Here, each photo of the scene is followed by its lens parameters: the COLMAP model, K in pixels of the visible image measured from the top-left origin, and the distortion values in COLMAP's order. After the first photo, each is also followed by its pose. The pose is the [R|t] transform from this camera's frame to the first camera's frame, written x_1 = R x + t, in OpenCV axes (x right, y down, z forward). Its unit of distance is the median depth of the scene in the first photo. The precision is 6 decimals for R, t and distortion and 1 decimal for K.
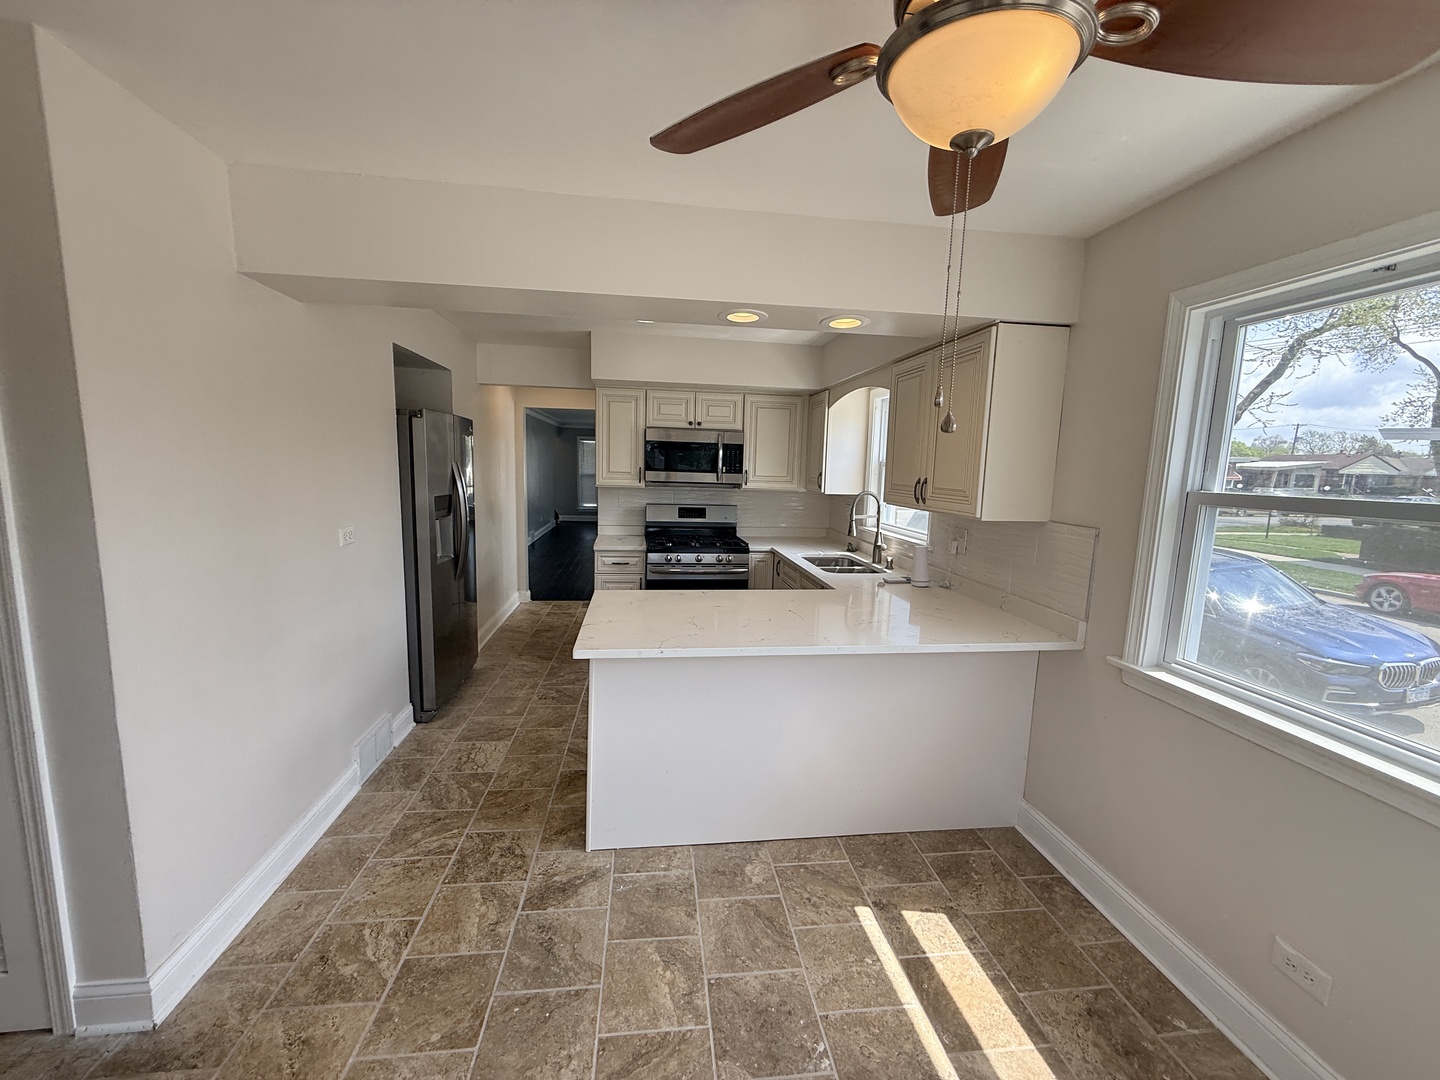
lens RADIAL K [[568.9, 0, 716.9], [0, 568.9, 542.5], [0, 0, 1]] dist [0.002488, -0.000844]
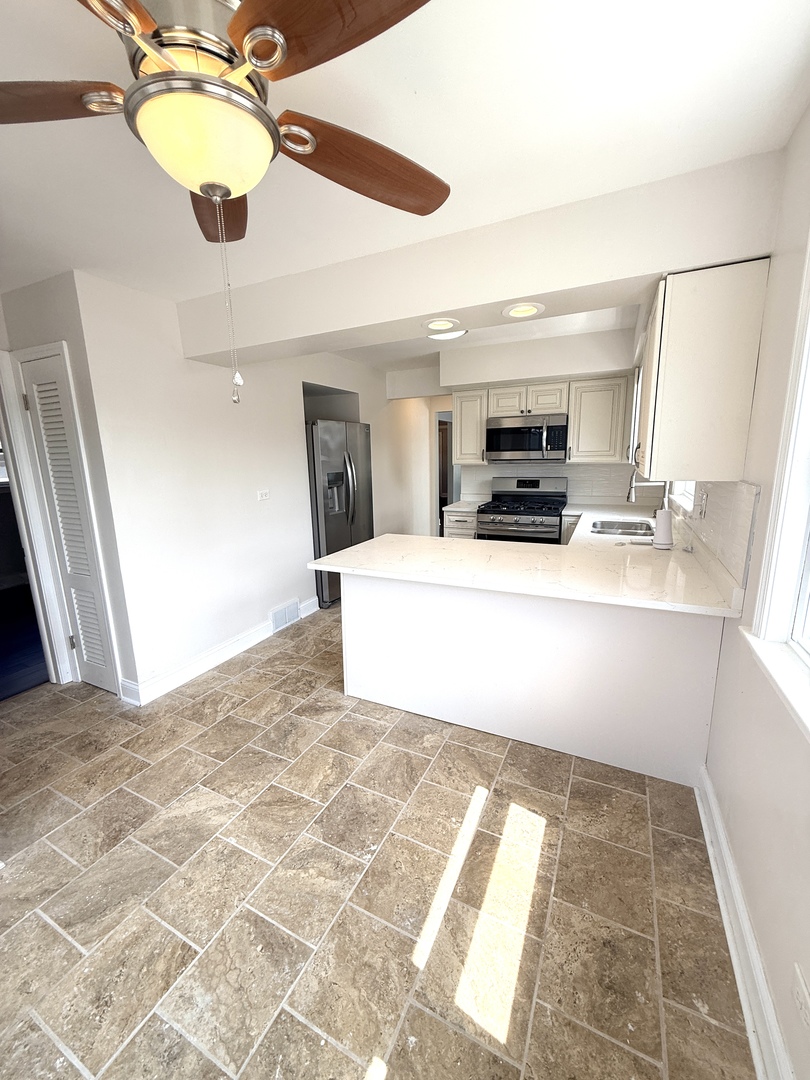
lens RADIAL K [[426.7, 0, 405.7], [0, 426.7, 538.6], [0, 0, 1]] dist [0.002488, -0.000844]
pose [[0.836213, 0.059780, -0.545137, 0.556806], [-0.027425, 0.997356, 0.067301, 0.026966], [0.547718, -0.041328, 0.835641, 0.127583]]
